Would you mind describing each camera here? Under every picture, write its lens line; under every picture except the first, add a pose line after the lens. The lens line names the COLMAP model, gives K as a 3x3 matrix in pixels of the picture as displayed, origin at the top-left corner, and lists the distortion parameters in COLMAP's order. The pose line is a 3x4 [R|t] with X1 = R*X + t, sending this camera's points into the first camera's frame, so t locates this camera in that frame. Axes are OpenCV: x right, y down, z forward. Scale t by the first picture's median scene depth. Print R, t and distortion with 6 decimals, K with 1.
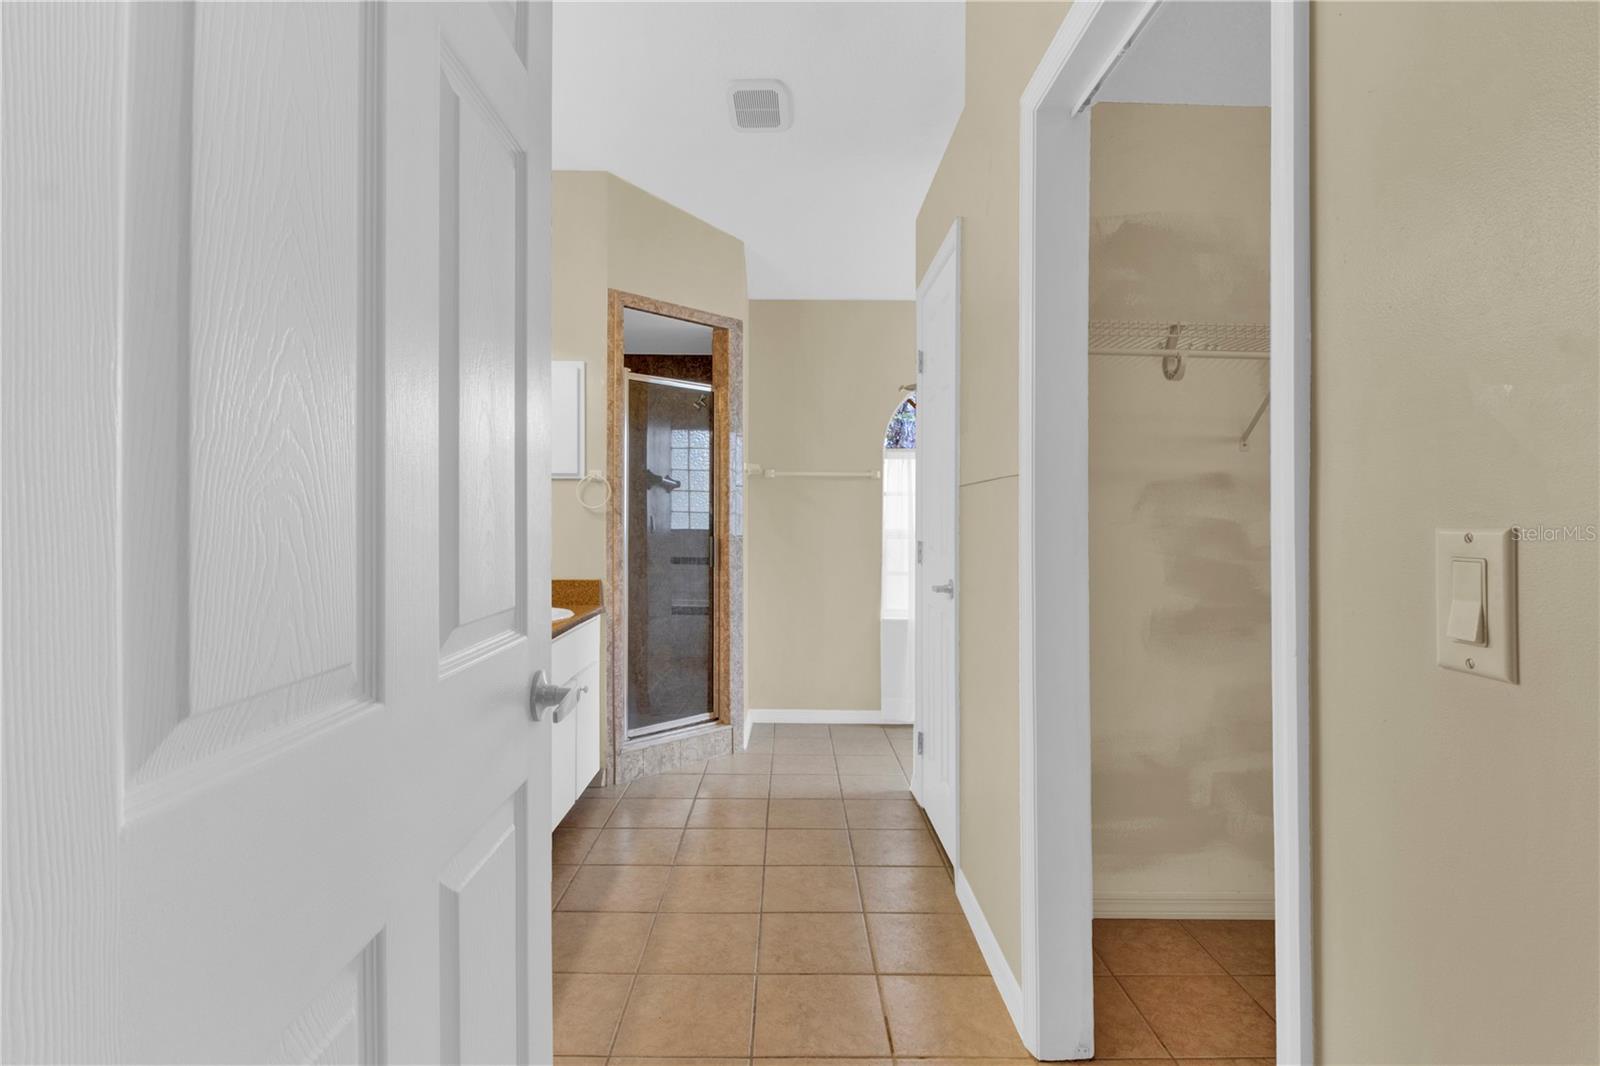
lens RADIAL K [[765.7, 0, 794.4], [0, 765.7, 522.3], [0, 0, 1]] dist [-0.002991, -0.002733]
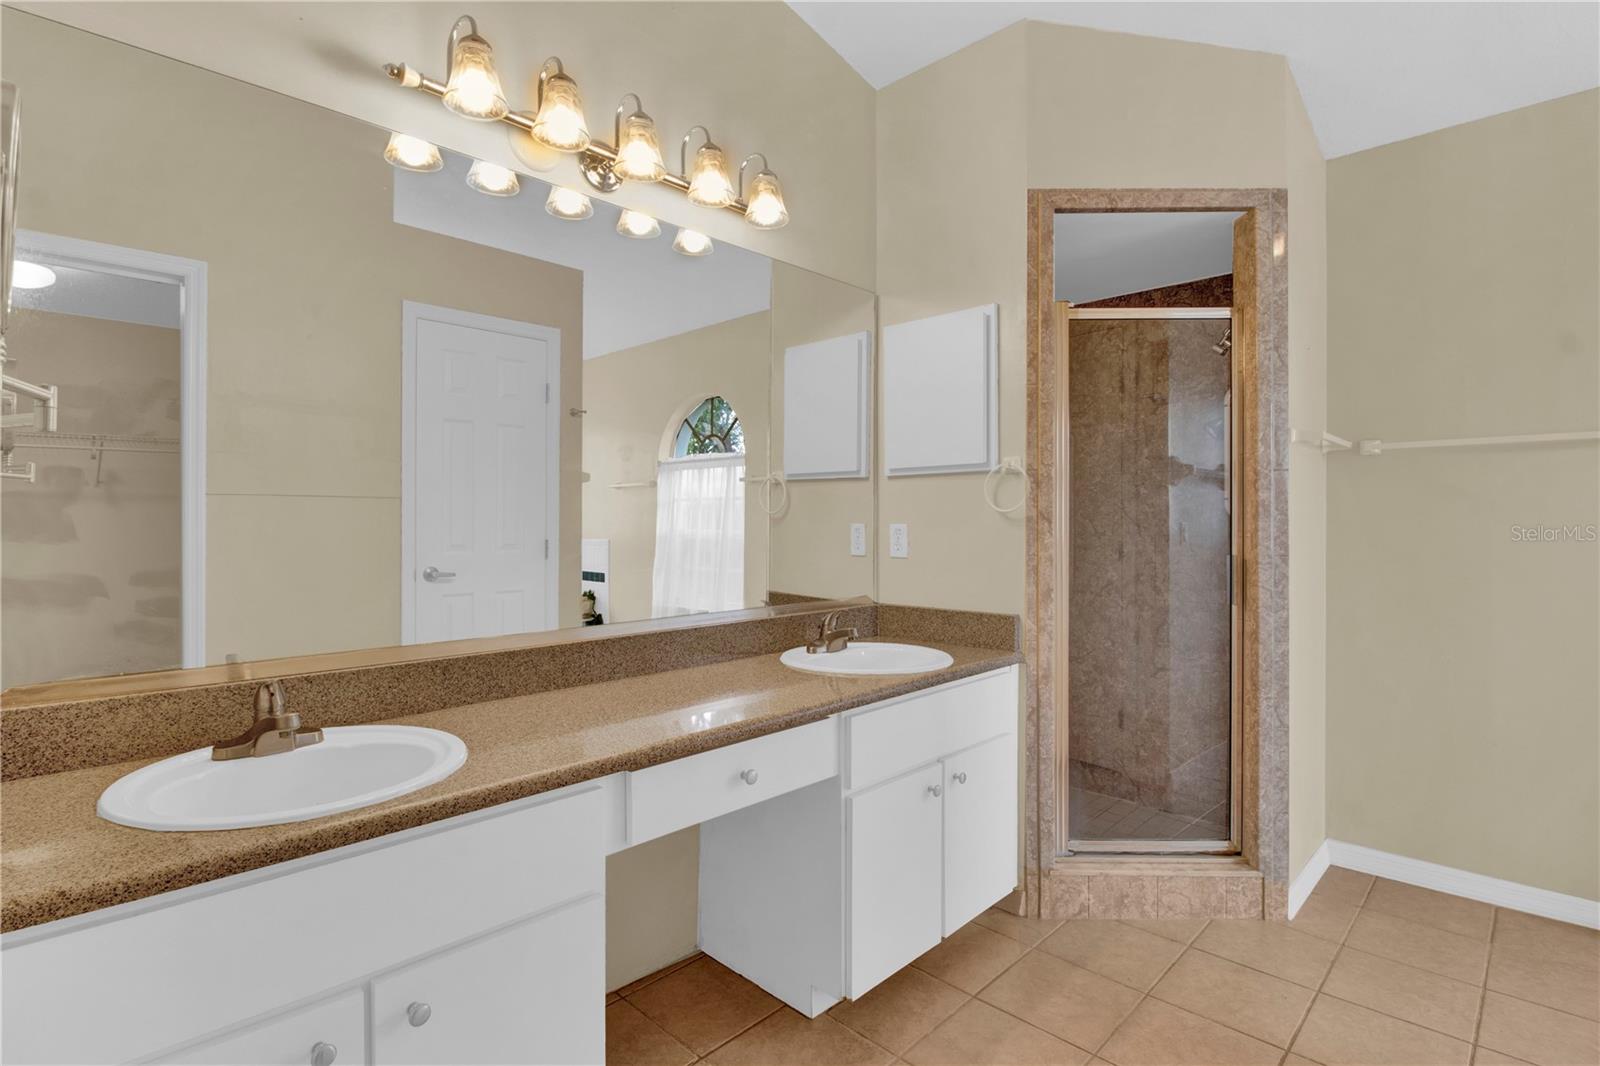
lens RADIAL K [[765.7, 0, 808.1], [0, 765.7, 533.6], [0, 0, 1]] dist [-0.002991, -0.002733]
pose [[0.707724, 0.000920, -0.706489, 0.096148], [0.001154, 0.999996, 0.002458, -0.000408], [0.706488, -0.002555, 0.707720, 0.362160]]
